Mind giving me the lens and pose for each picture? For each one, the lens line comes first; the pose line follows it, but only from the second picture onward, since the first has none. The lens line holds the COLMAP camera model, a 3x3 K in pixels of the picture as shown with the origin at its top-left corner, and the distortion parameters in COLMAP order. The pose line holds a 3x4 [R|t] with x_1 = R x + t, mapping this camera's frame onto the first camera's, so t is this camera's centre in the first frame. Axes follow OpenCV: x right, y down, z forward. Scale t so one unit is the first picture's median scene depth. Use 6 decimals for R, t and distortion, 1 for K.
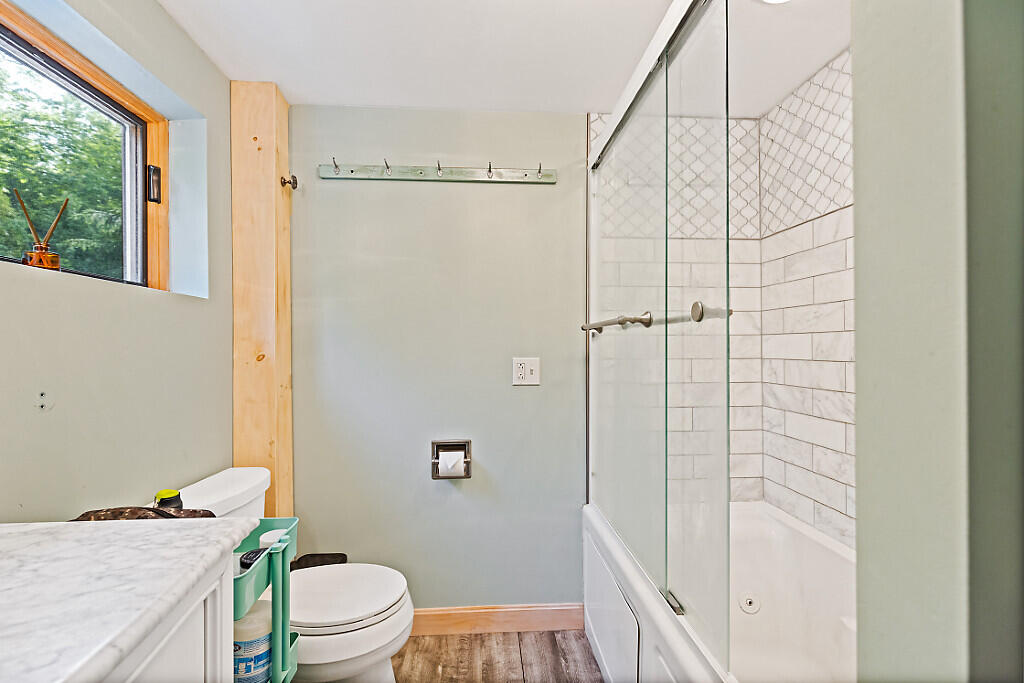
lens RADIAL K [[464.0, 0, 507.9], [0, 464.0, 353.4], [0, 0, 1]] dist [-0.002846, -0.000581]
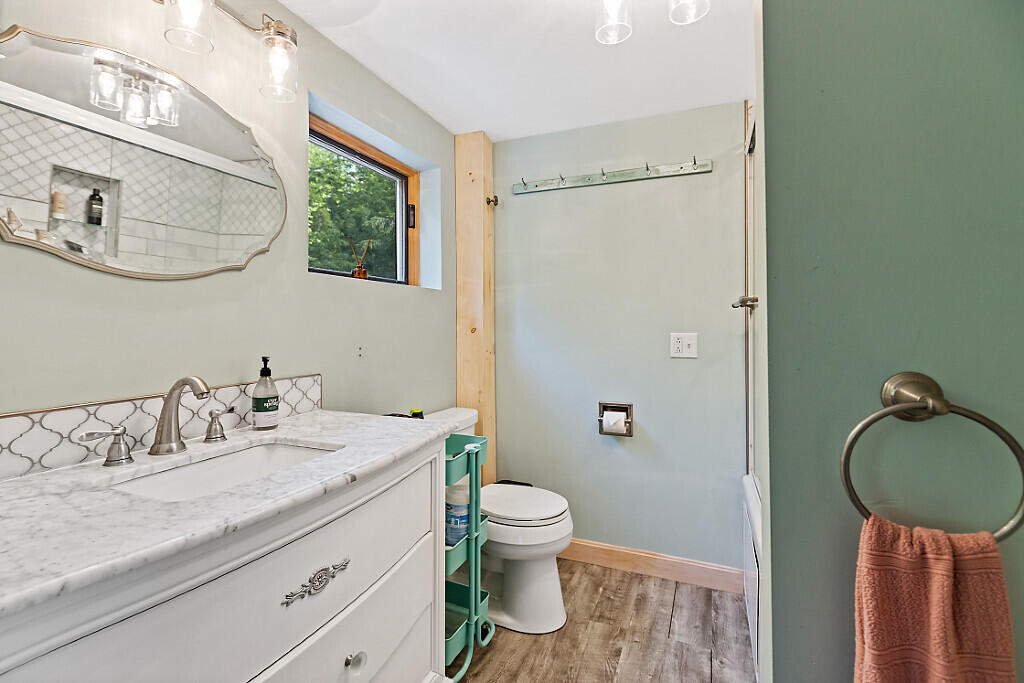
lens RADIAL K [[474.1, 0, 497.0], [0, 474.1, 341.1], [0, 0, 1]] dist [0.000932, -0.000105]
pose [[0.886430, 0.020351, -0.462415, 0.173750], [-0.008659, 0.999587, 0.027394, 0.001659], [0.462781, -0.020279, 0.886240, -0.211811]]
